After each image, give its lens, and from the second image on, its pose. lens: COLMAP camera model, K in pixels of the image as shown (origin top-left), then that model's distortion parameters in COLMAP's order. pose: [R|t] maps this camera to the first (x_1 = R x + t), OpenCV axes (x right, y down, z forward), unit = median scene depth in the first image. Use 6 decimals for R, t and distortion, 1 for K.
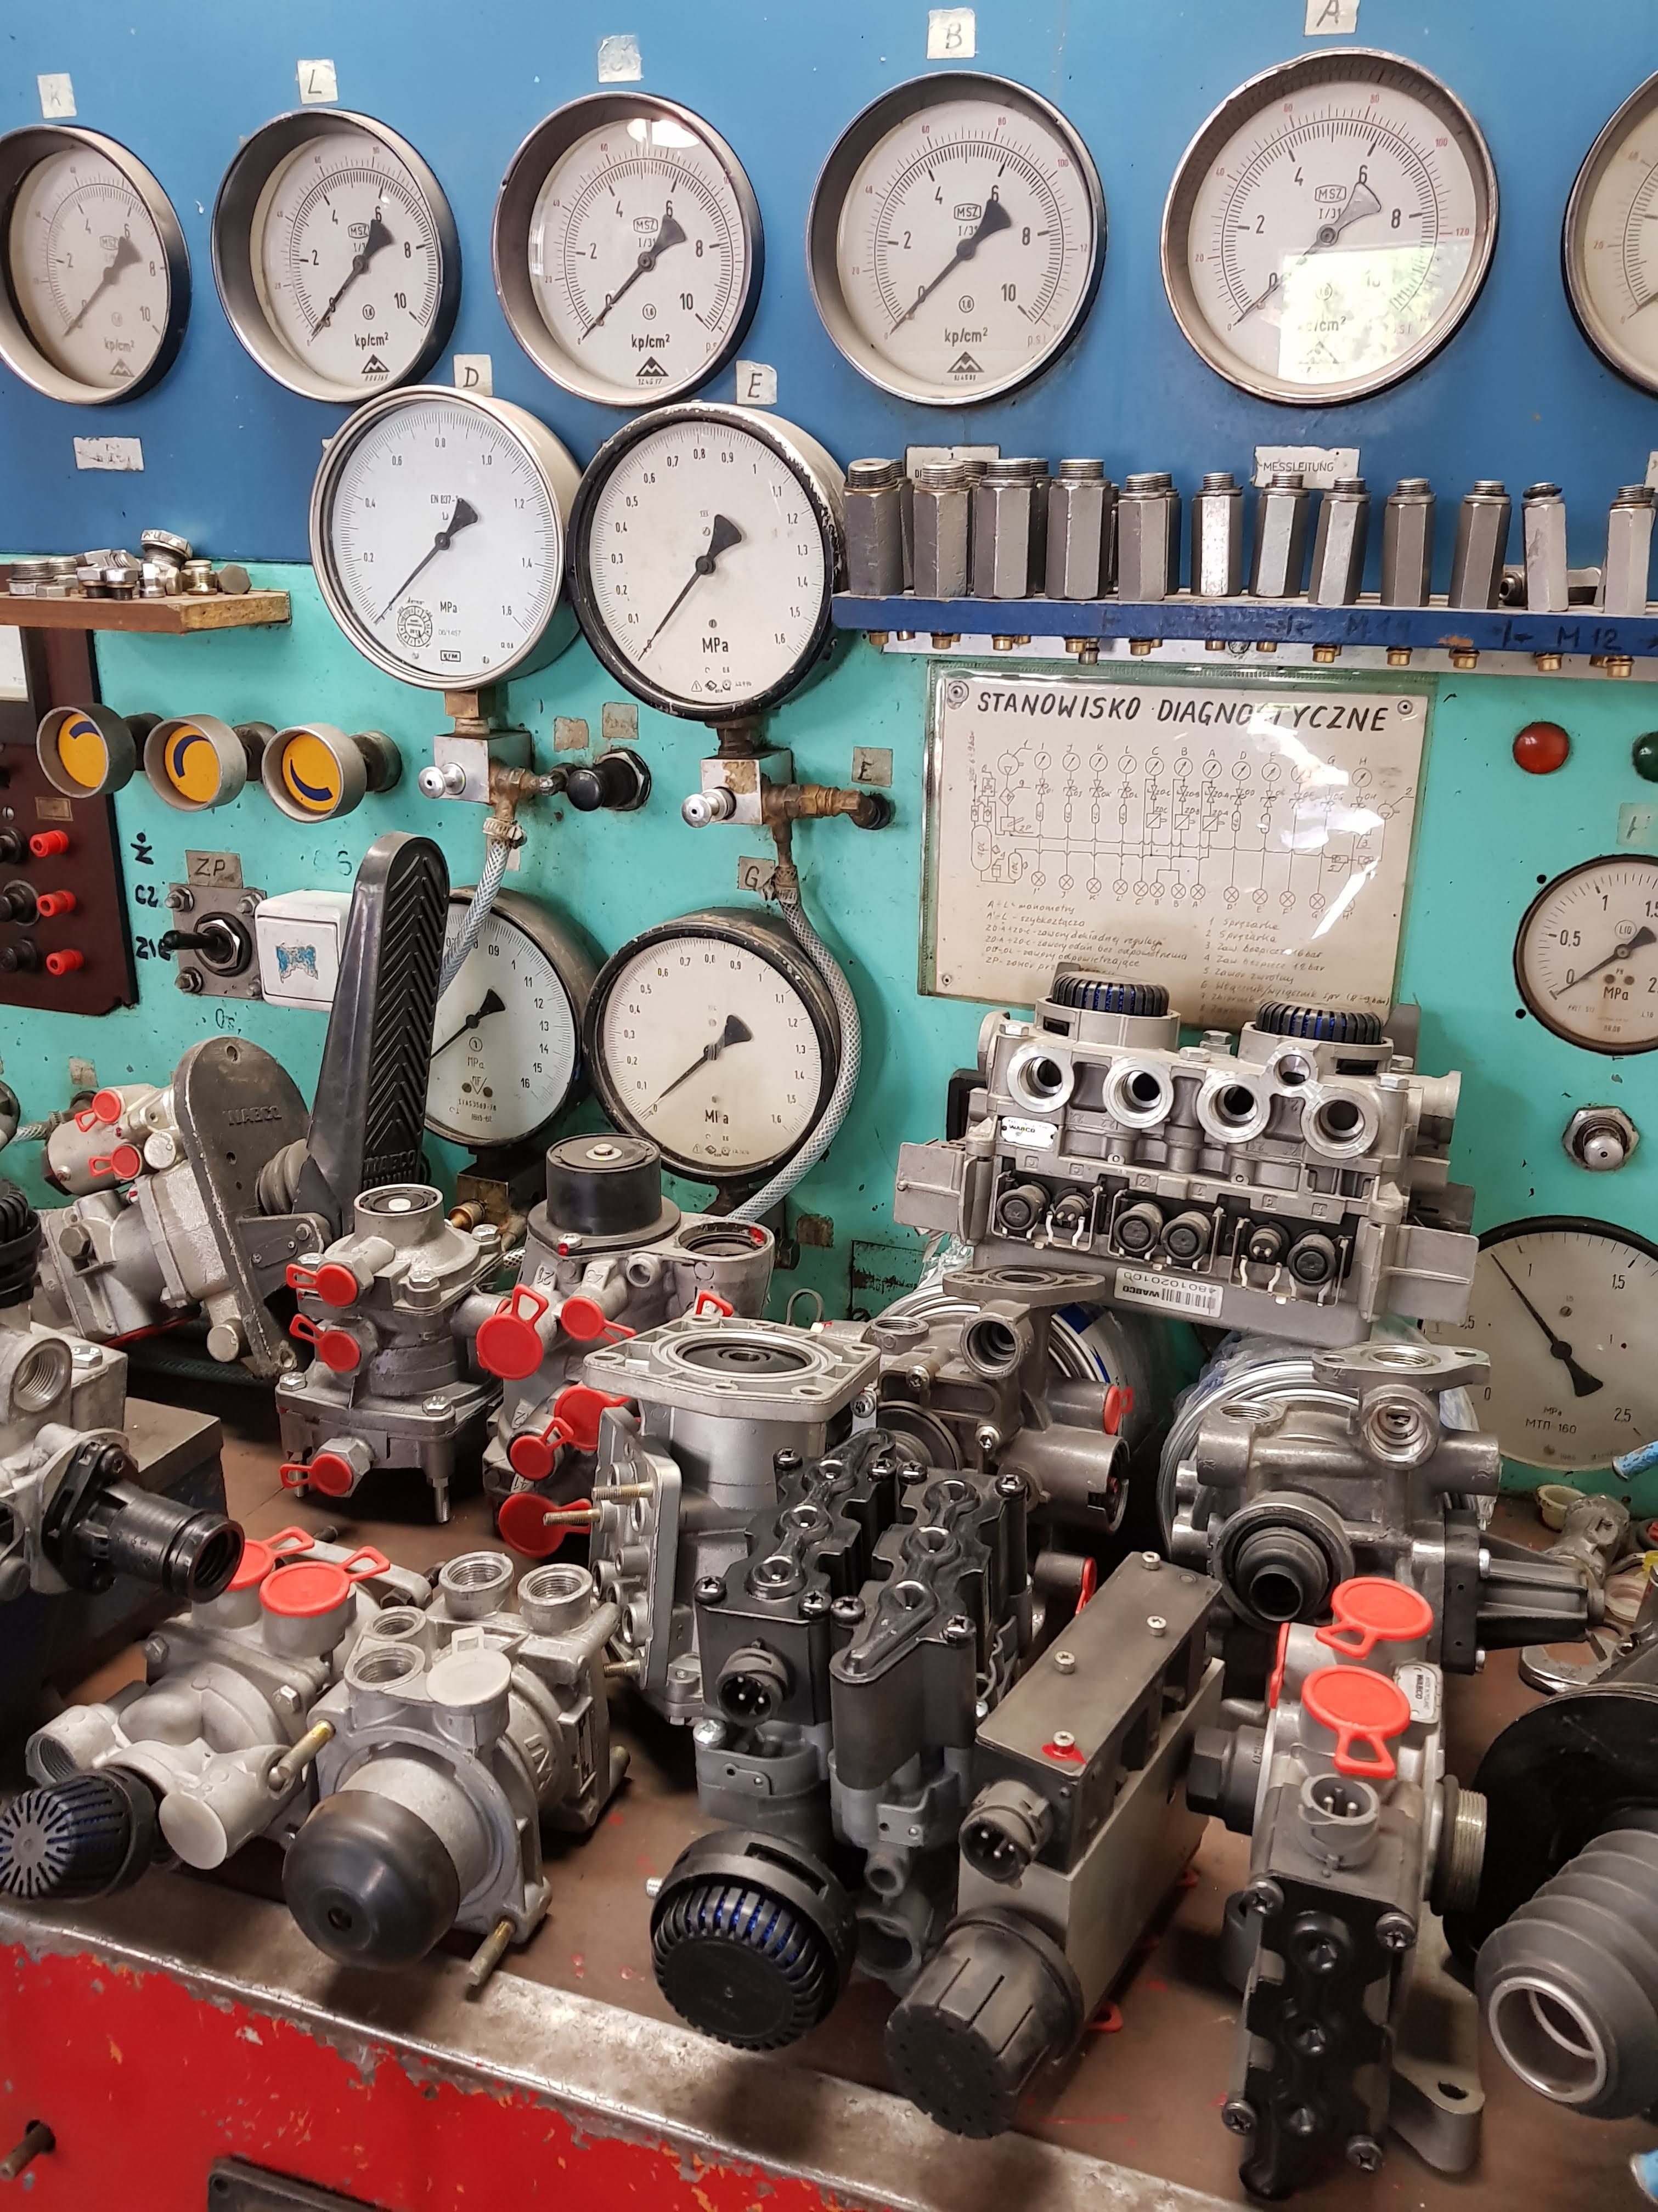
lens RADIAL K [[1704.3, 0, 856.5], [0, 1704.3, 1075.4], [0, 0, 1]] dist [0.101384, -0.191337]
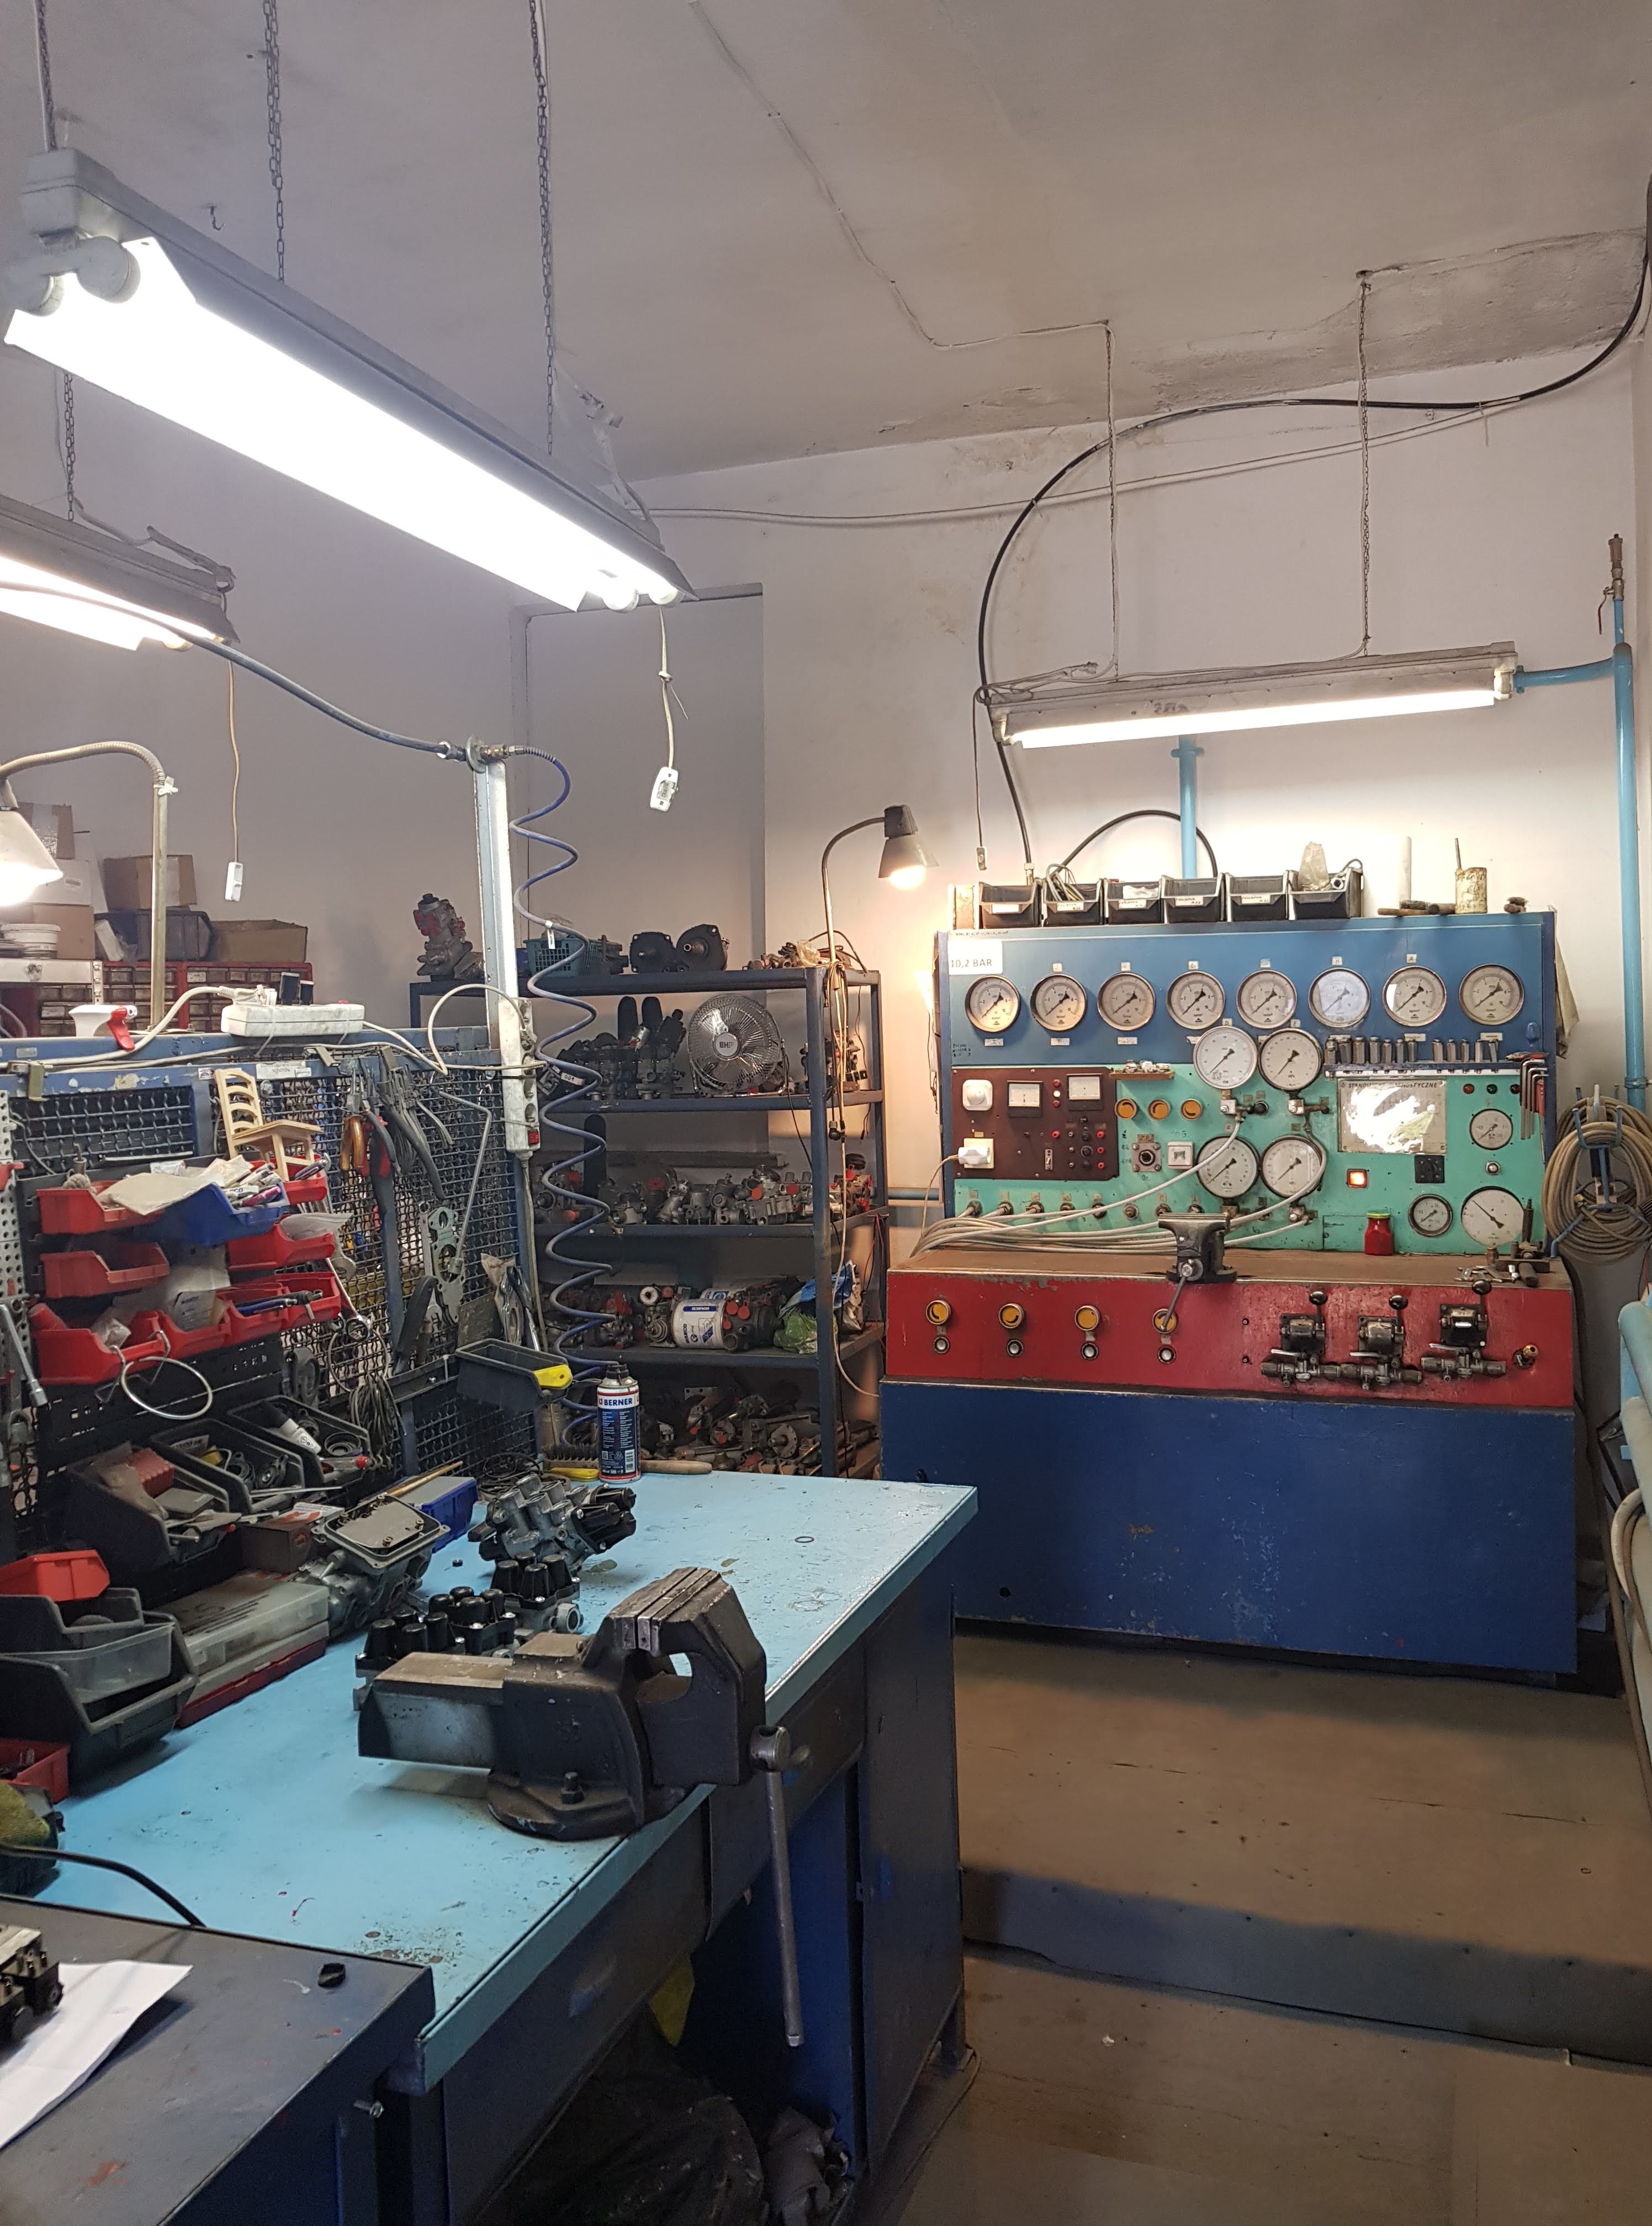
lens RADIAL K [[1764.4, 0, 881.5], [0, 1764.4, 1057.9], [0, 0, 1]] dist [0.005095, 0.000543]
pose [[0.998861, -0.041163, 0.024112, -1.282411], [0.046255, 0.959361, -0.278365, 0.964249], [-0.011674, 0.279163, 0.960173, -3.530278]]
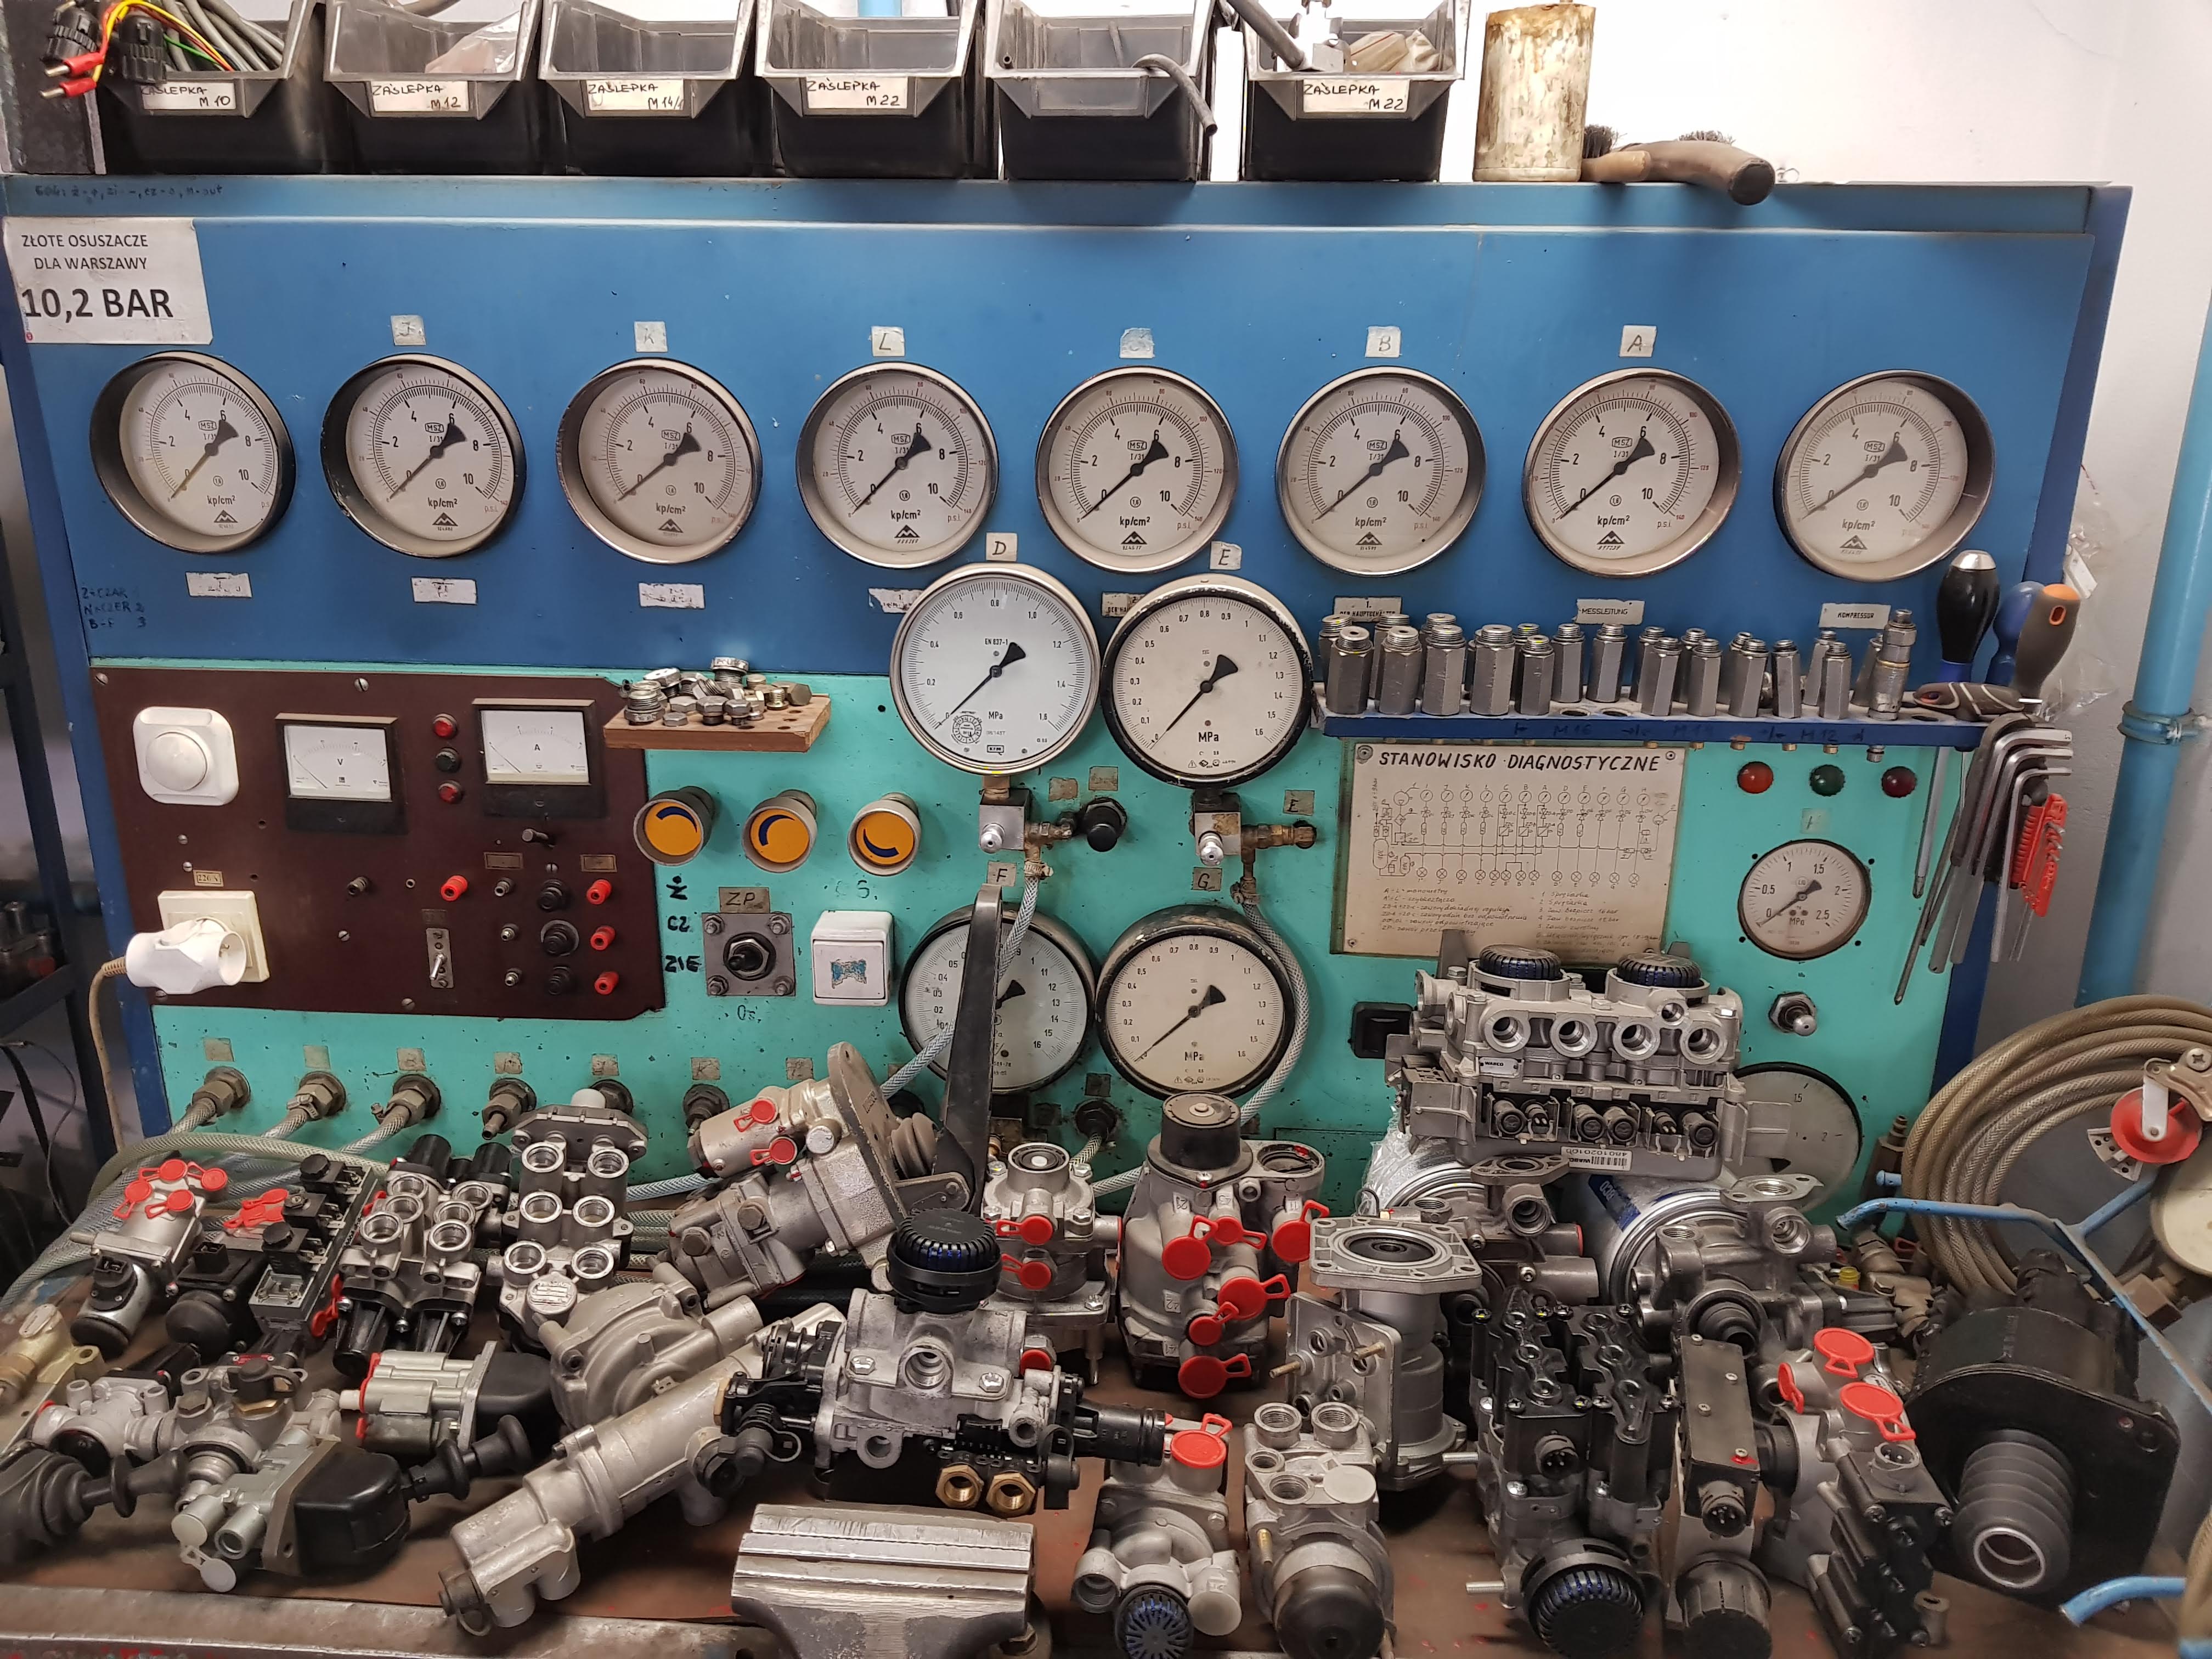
lens RADIAL K [[1704.0, 0, 1026.0], [0, 1704.0, 827.9], [0, 0, 1]] dist [0.105666, -0.175383]
pose [[0.963703, -0.098118, 0.248294, -0.574393], [0.094646, 0.995174, 0.025913, -0.222063], [-0.249638, -0.001473, 0.968338, -0.324382]]
